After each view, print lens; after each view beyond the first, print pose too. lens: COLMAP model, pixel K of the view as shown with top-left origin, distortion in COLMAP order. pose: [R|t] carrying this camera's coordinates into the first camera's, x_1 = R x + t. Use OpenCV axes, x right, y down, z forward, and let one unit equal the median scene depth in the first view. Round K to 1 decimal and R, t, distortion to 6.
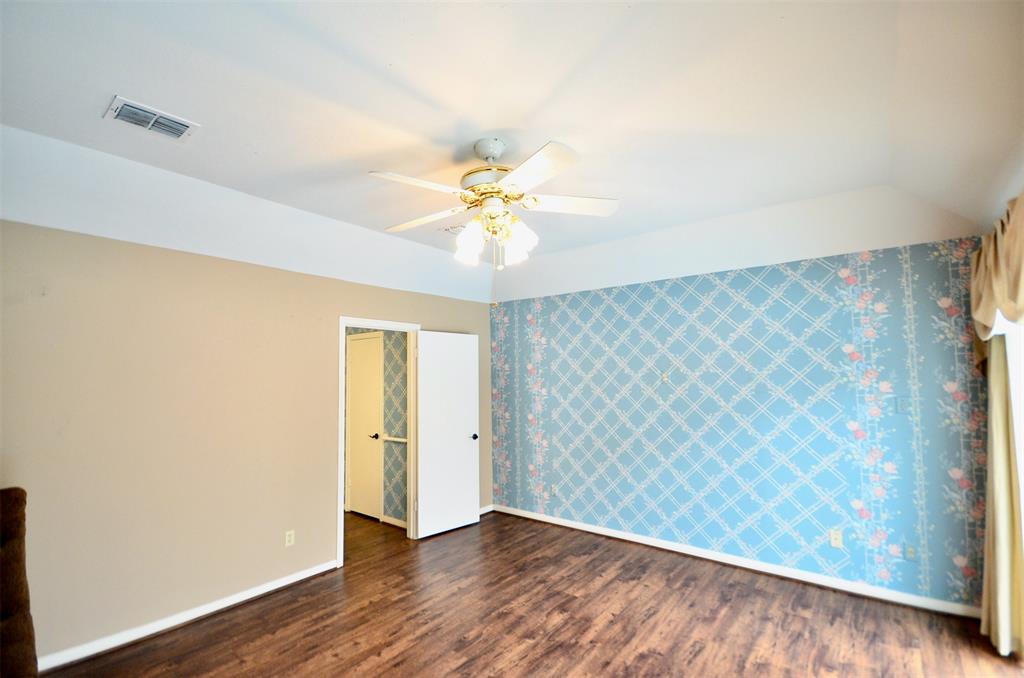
lens RADIAL K [[455.0, 0, 512.0], [0, 455.0, 339.0], [0, 0, 1]] dist [-0.030163, -0.000014]
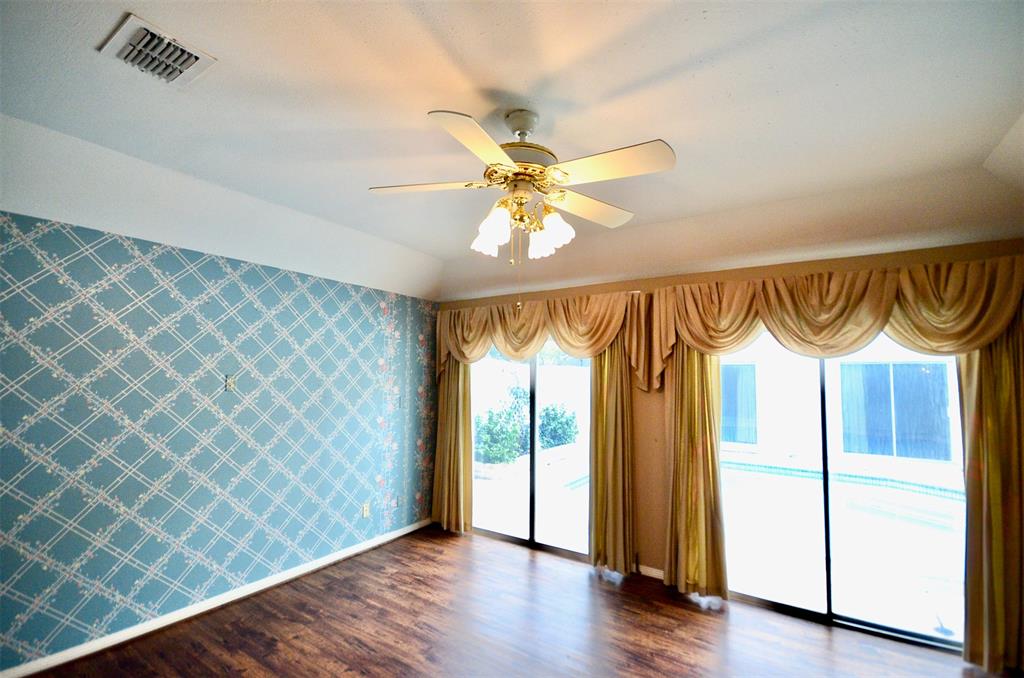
lens RADIAL K [[445.7, 0, 514.2], [0, 445.7, 348.7], [0, 0, 1]] dist [-0.000536, -0.000131]
pose [[-0.119630, 0.068605, 0.990445, -0.606687], [-0.090021, 0.992751, -0.079638, 0.052504], [-0.988729, -0.098688, -0.112587, 0.758967]]
